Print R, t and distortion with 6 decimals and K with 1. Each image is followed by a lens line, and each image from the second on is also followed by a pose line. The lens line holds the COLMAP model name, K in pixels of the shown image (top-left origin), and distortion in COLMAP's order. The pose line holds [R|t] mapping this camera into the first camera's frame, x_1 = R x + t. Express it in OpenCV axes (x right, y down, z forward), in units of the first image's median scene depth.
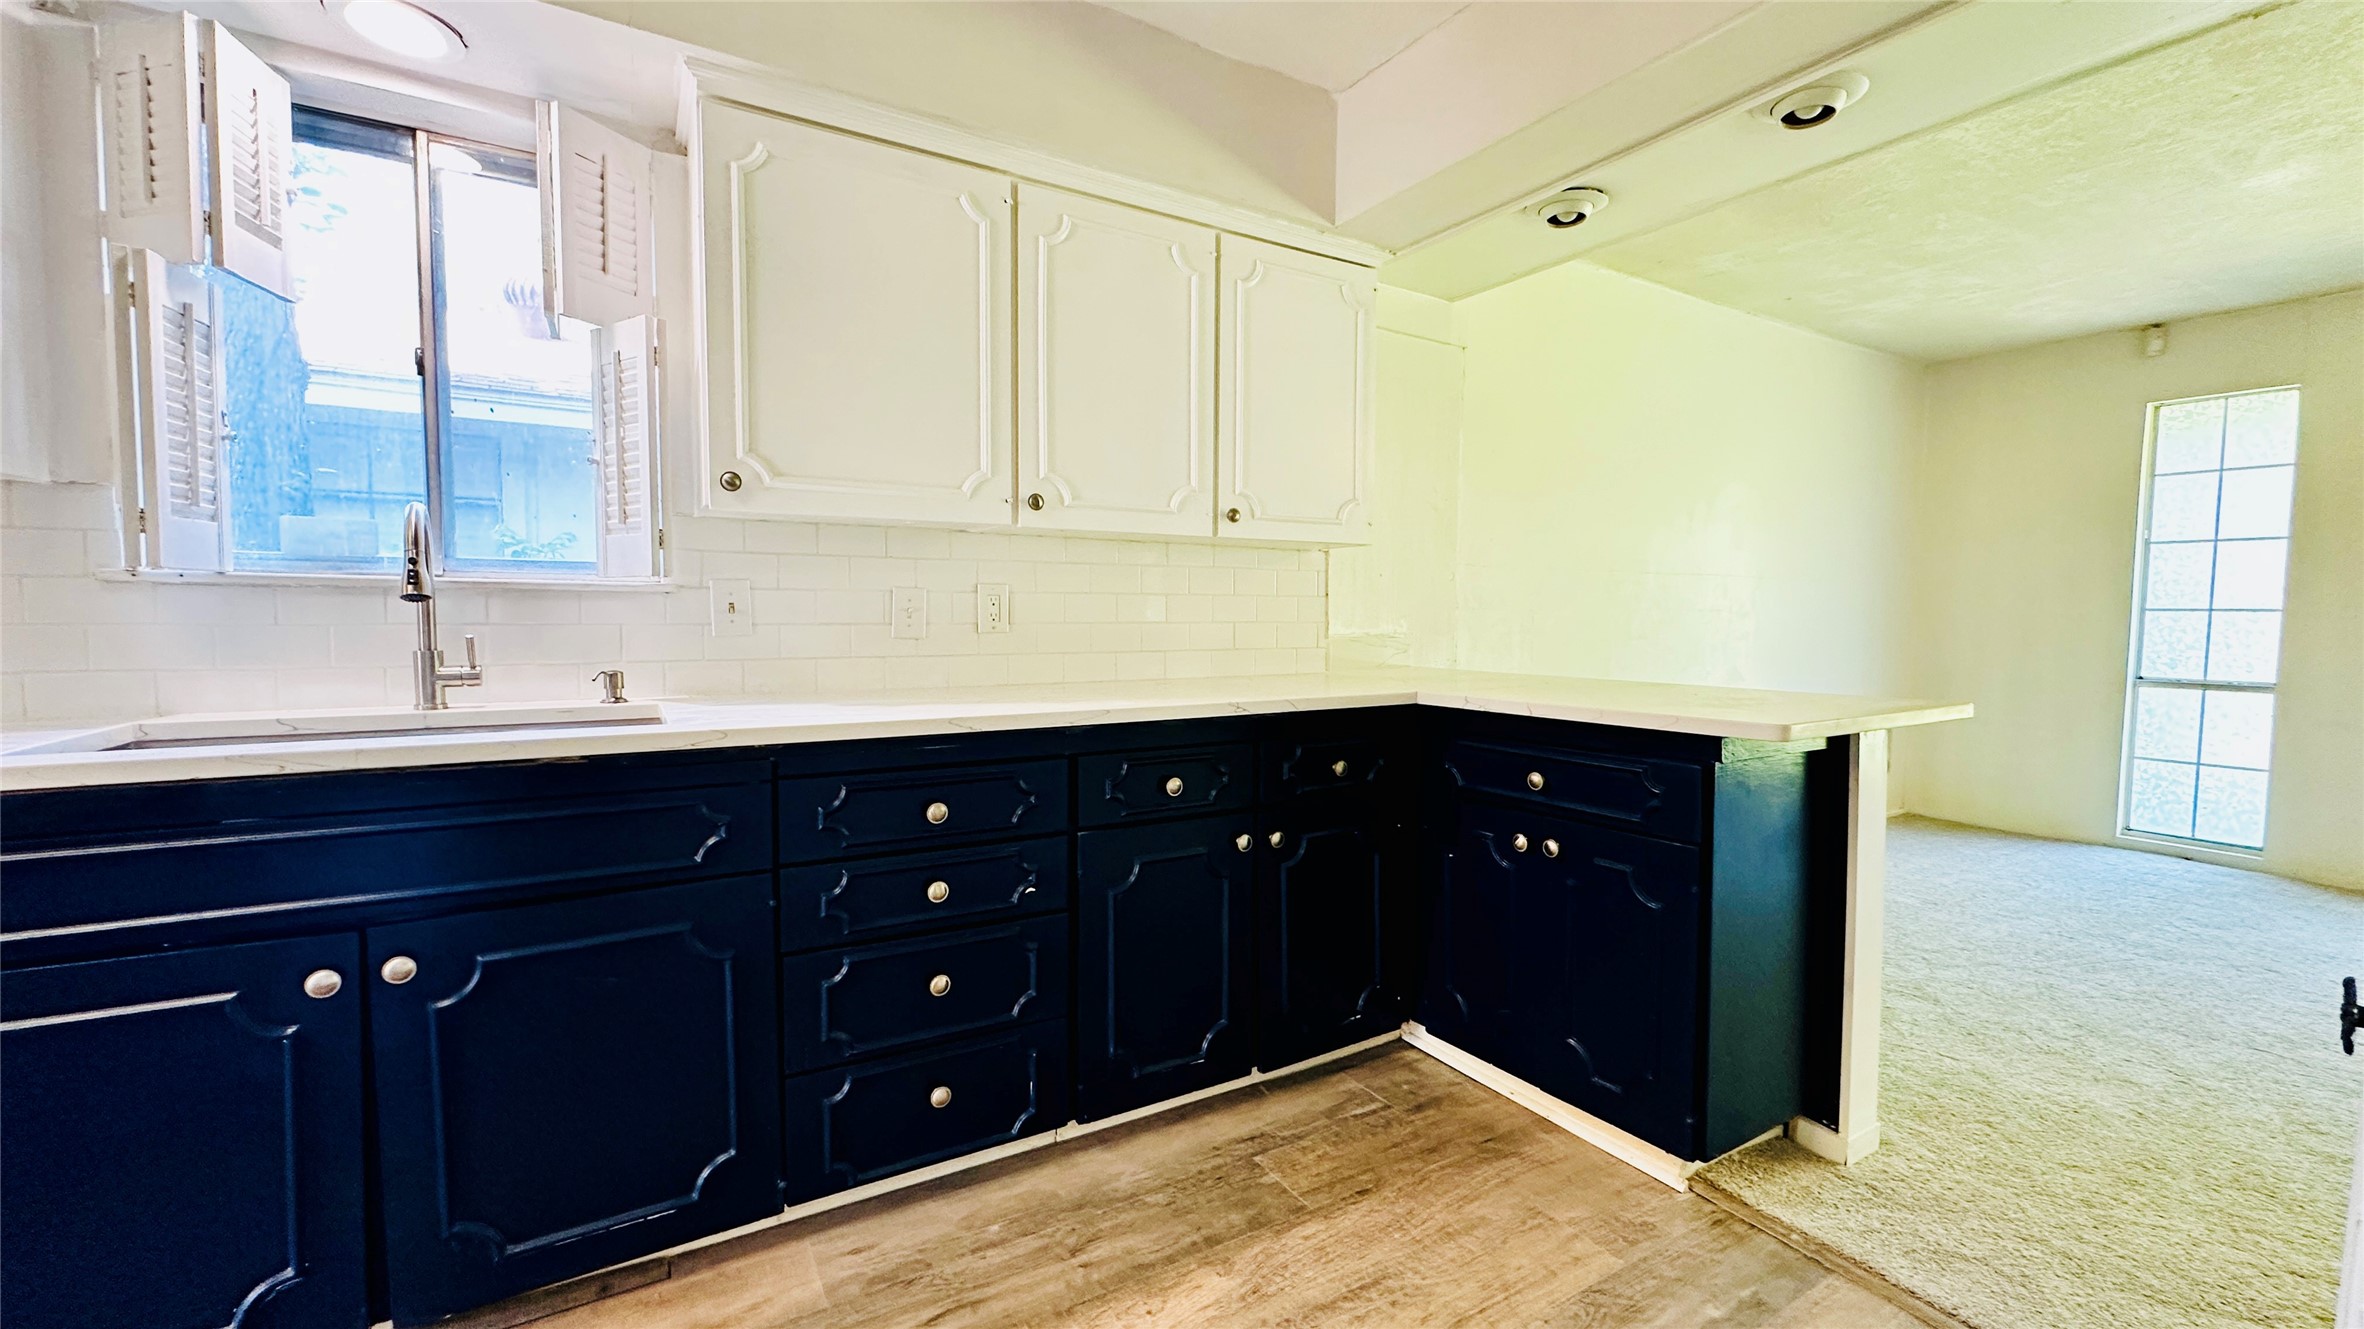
lens RADIAL K [[948.2, 0, 1187.1], [0, 948.2, 665.4], [0, 0, 1]] dist [-0.002358, -0.000172]
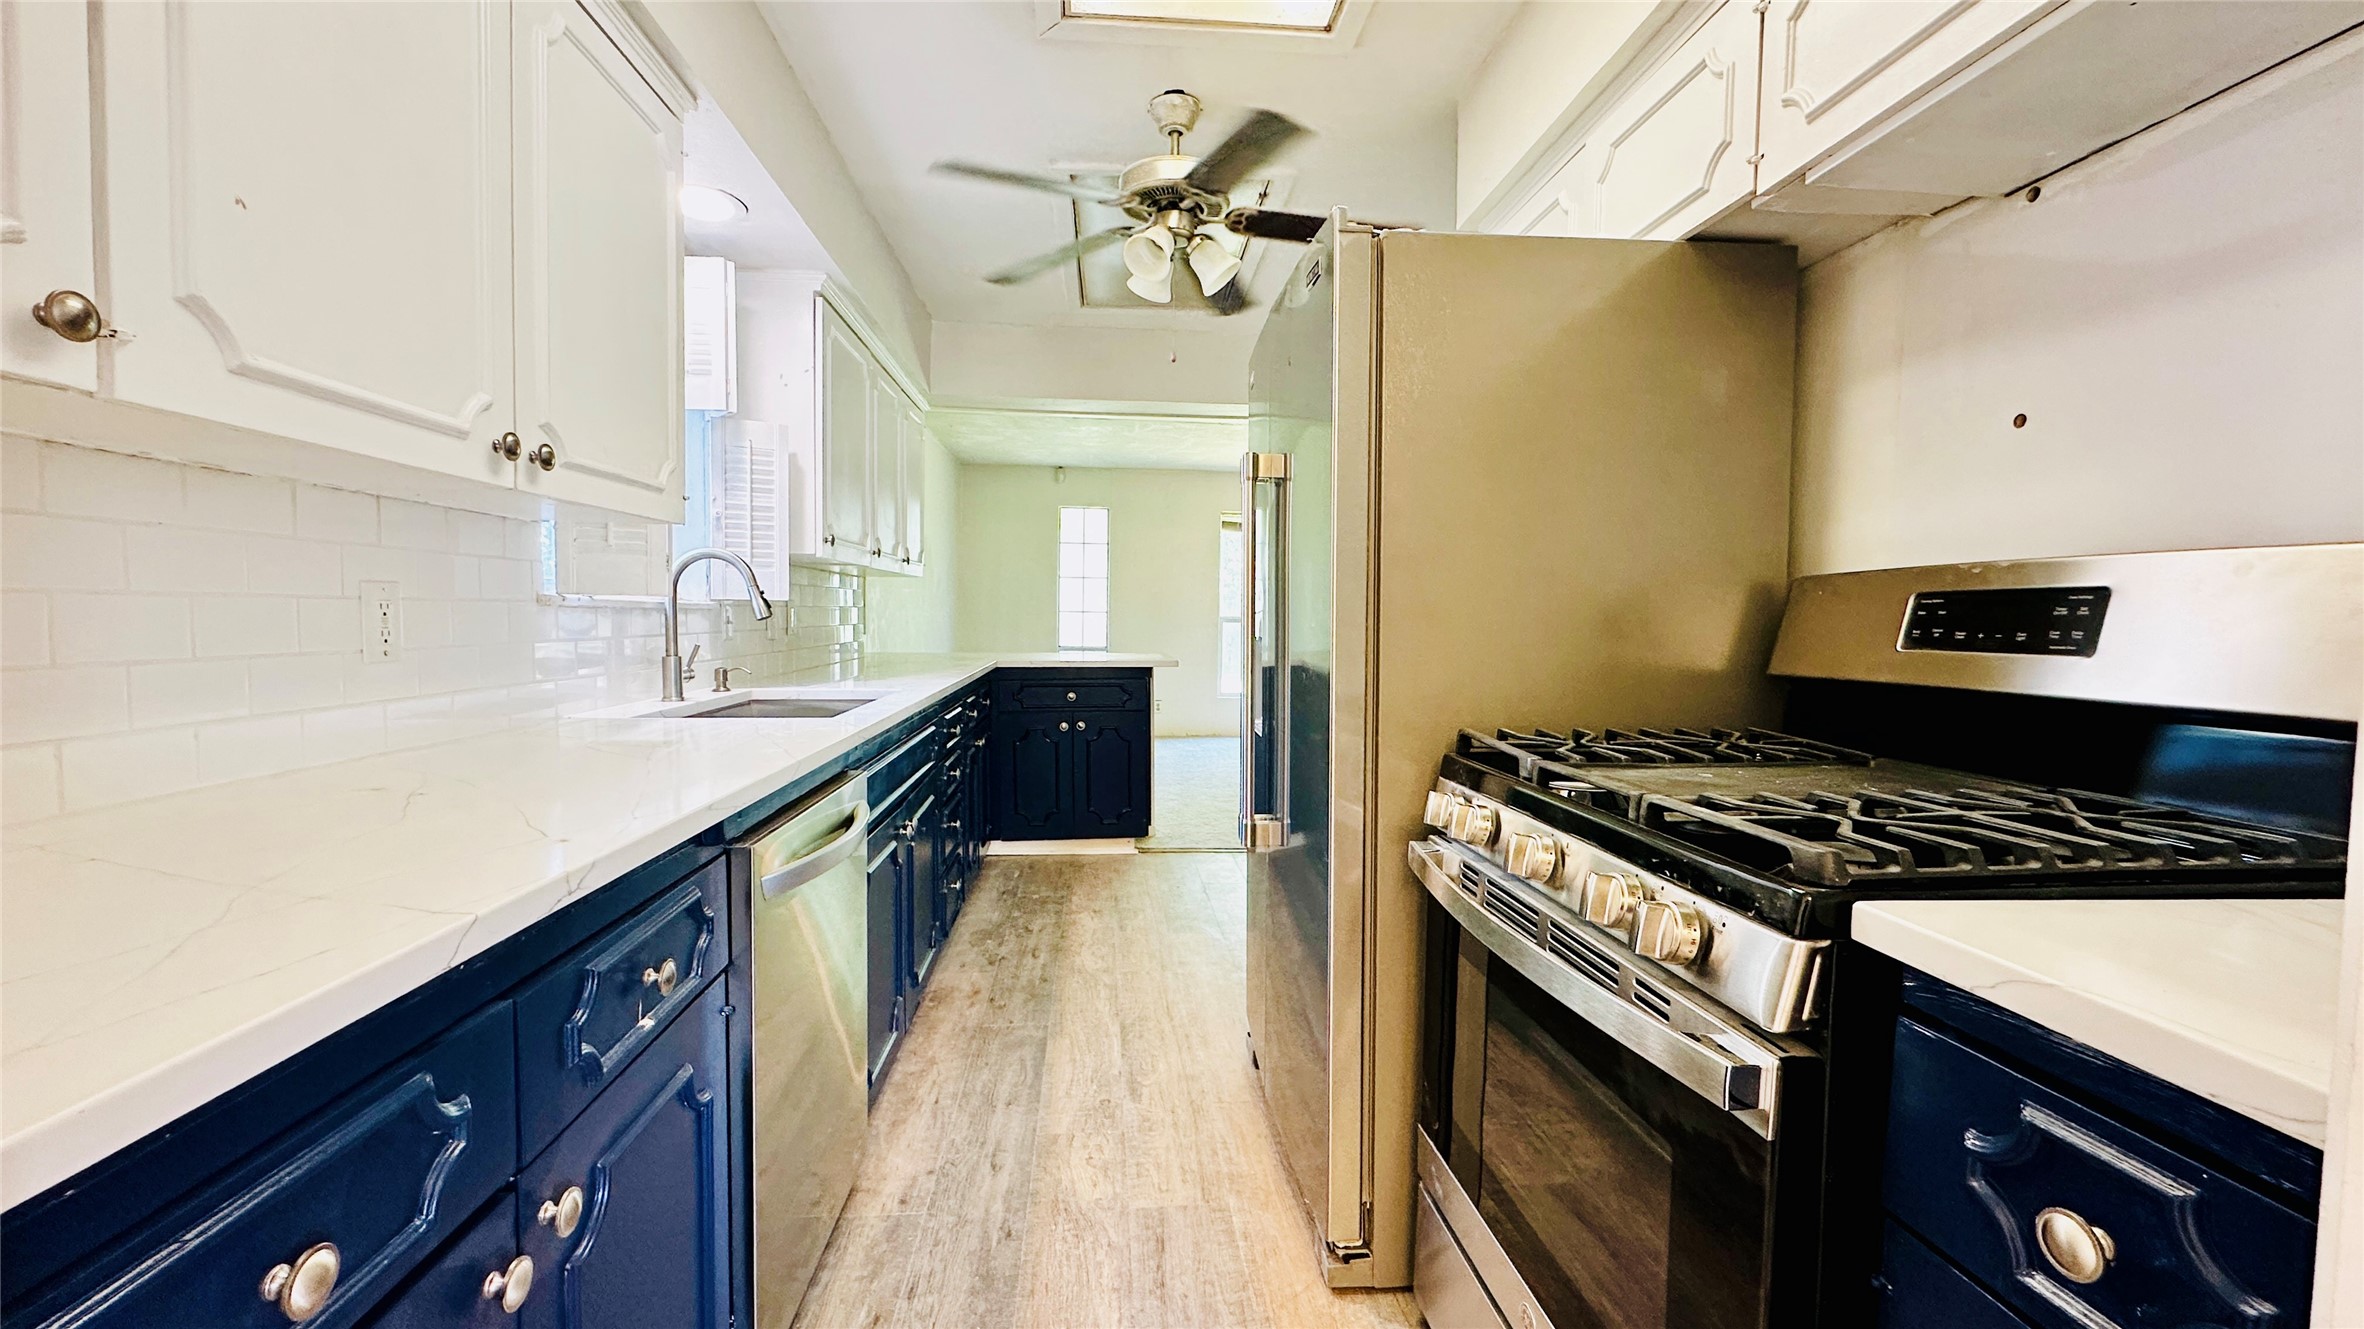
lens RADIAL K [[948.2, 0, 1187.1], [0, 948.2, 665.4], [0, 0, 1]] dist [-0.002358, -0.000172]
pose [[0.427495, -0.051857, 0.902529, -1.665029], [0.042650, 0.998399, 0.037163, -0.020934], [-0.903011, 0.022606, 0.429022, -0.195353]]
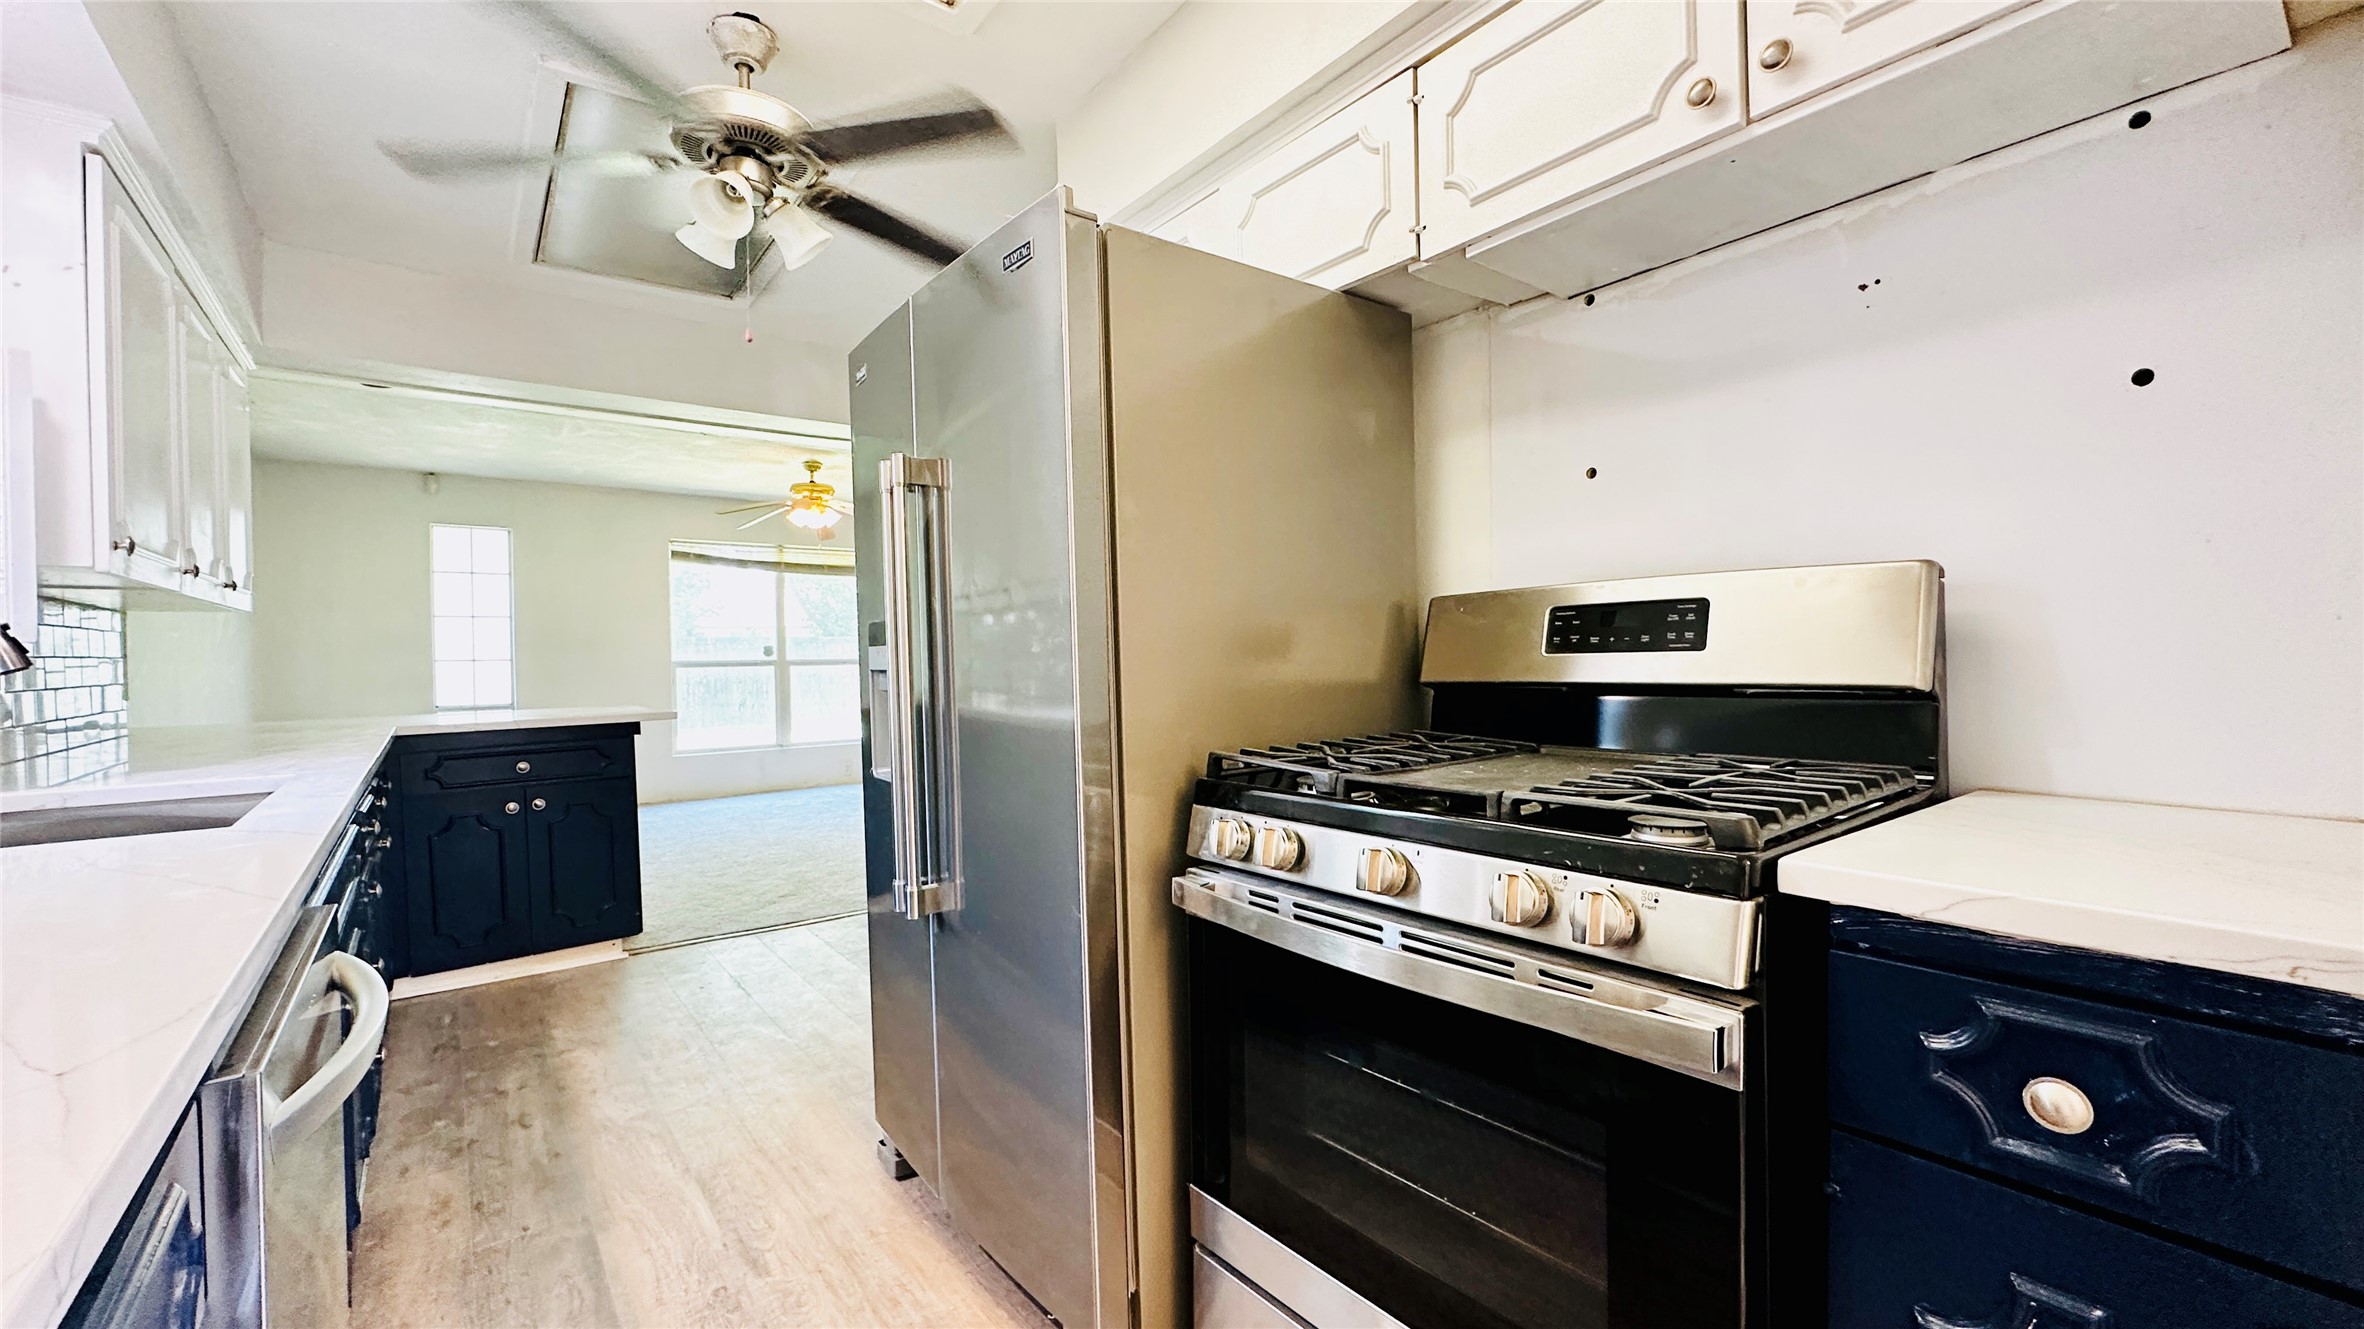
lens RADIAL K [[948.2, 0, 1187.1], [0, 948.2, 665.4], [0, 0, 1]] dist [-0.002358, -0.000172]
pose [[-0.133021, -0.019073, 0.990930, -1.600690], [0.072356, 0.996960, 0.028902, -0.021414], [-0.988469, 0.075544, -0.131236, 0.064564]]
